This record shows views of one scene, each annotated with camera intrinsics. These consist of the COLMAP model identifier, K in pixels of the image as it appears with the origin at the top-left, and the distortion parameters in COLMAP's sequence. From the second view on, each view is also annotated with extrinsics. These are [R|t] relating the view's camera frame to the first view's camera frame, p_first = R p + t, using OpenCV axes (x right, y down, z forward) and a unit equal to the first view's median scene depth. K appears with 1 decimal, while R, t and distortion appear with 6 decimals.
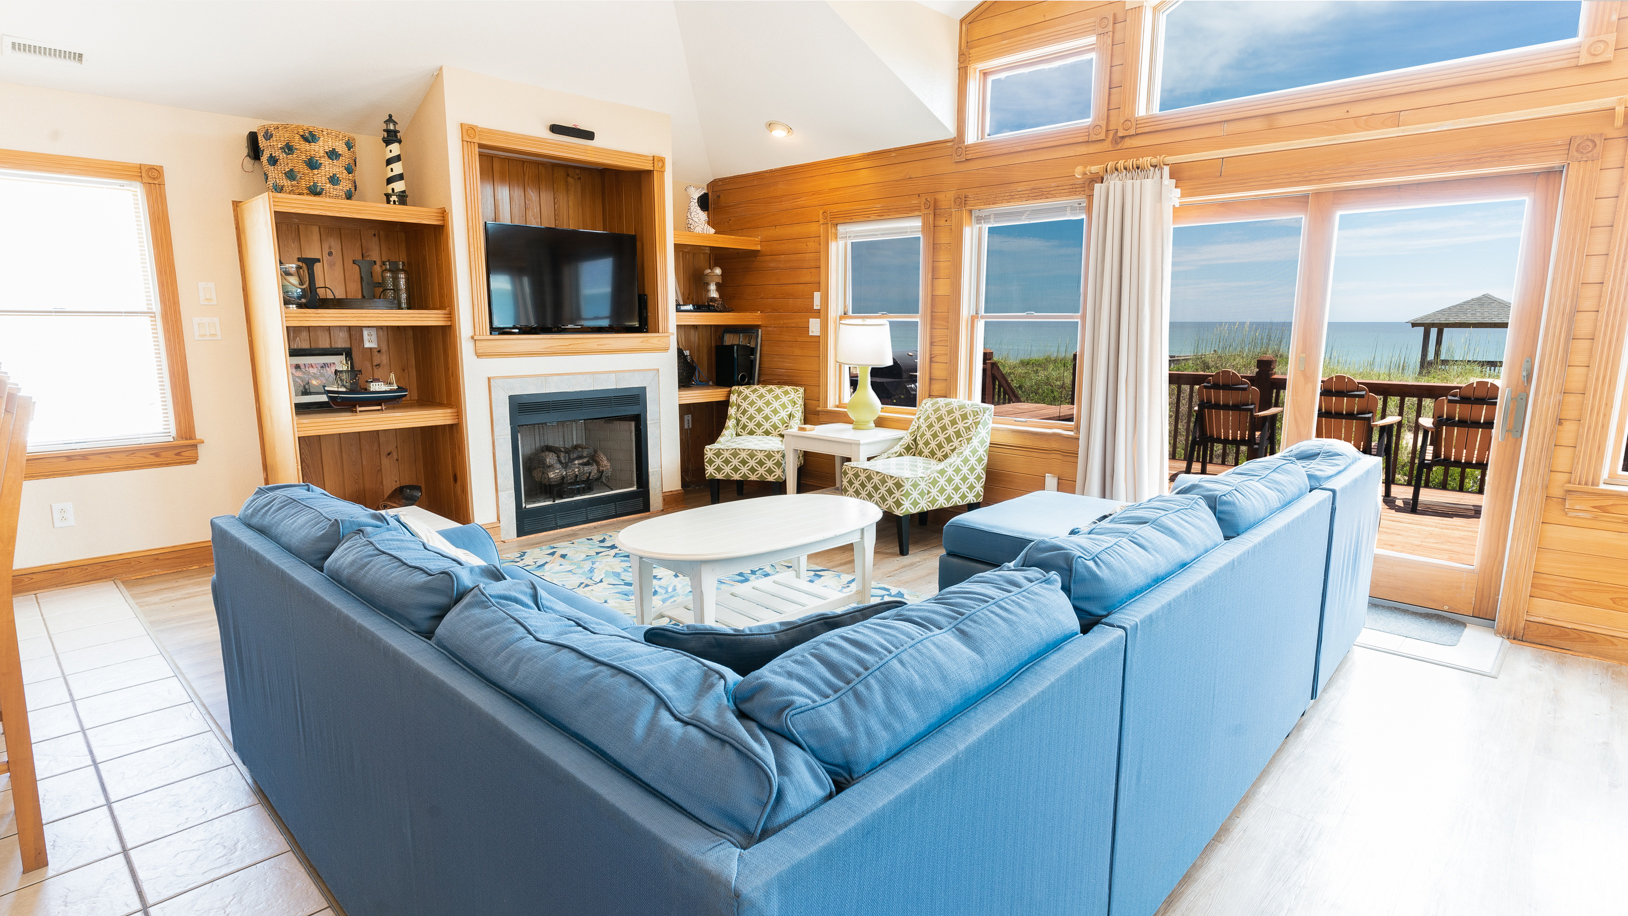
lens RADIAL K [[824.3, 0, 814.0], [0, 824.3, 458.0], [0, 0, 1]] dist [0.001761, 0.000279]
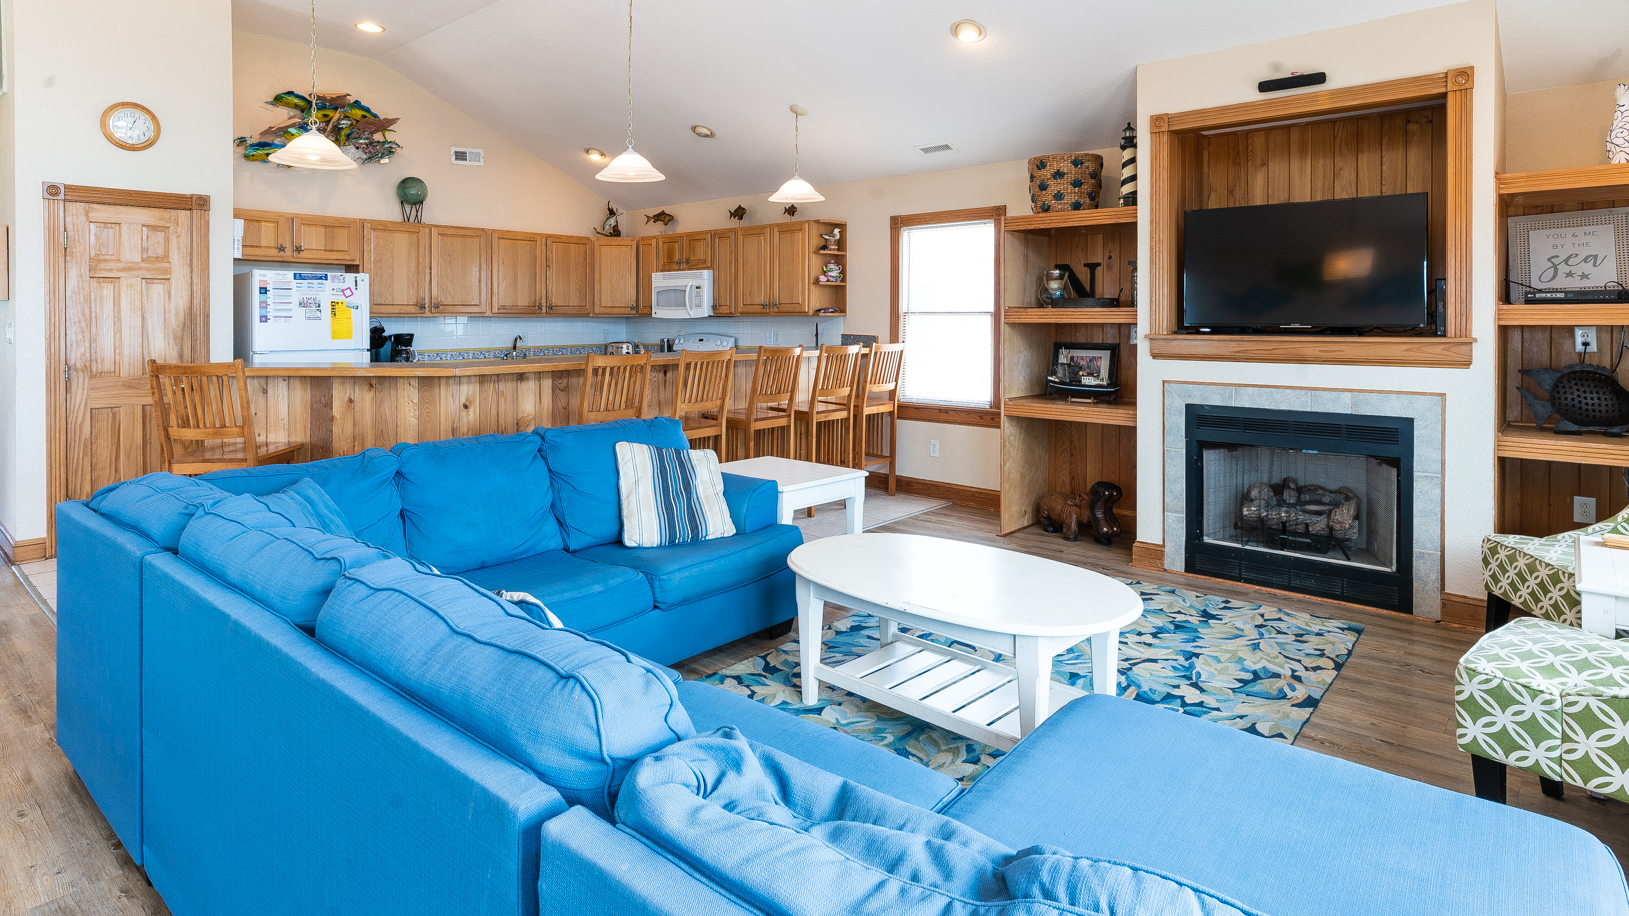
lens RADIAL K [[873.3, 0, 813.6], [0, 873.3, 318.3], [0, 0, 1]] dist [0.000858, 0.000303]
pose [[0.048805, 0.001107, -0.998808, 0.474425], [-0.163761, 0.986476, -0.006908, -0.084613], [0.985292, 0.163902, 0.048326, 0.500765]]
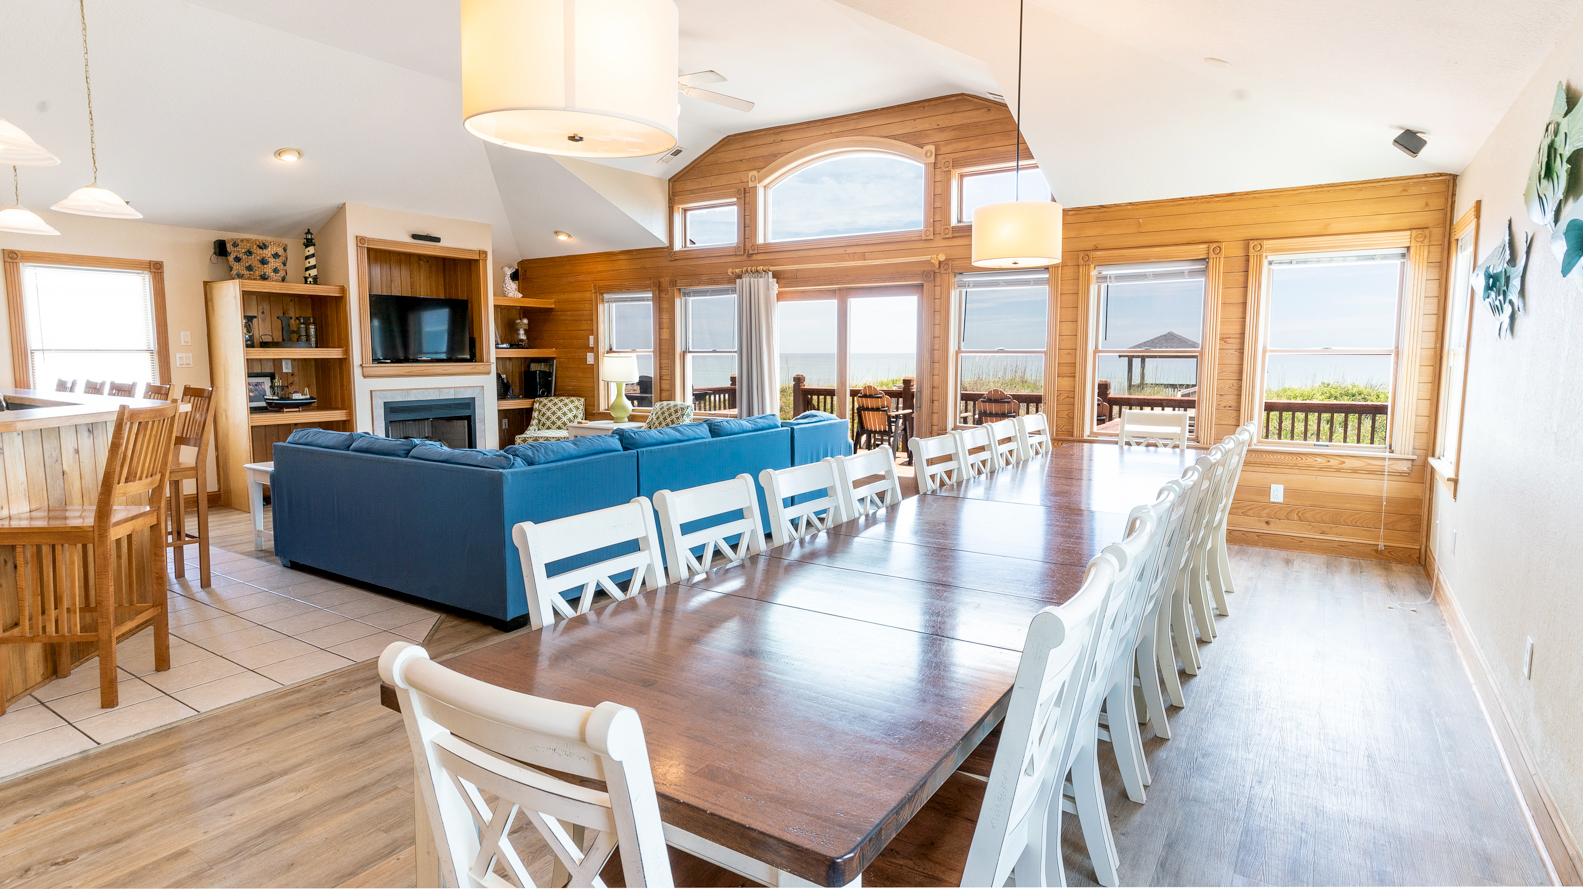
lens RADIAL K [[814.7, 0, 792.3], [0, 814.7, 430.7], [0, 0, 1]] dist [0.001222, 0.000321]
pose [[0.984385, -0.018685, 0.175034, 0.112006], [0.030889, 0.997257, -0.067260, 0.096788], [-0.173297, 0.071616, 0.982262, -0.593286]]
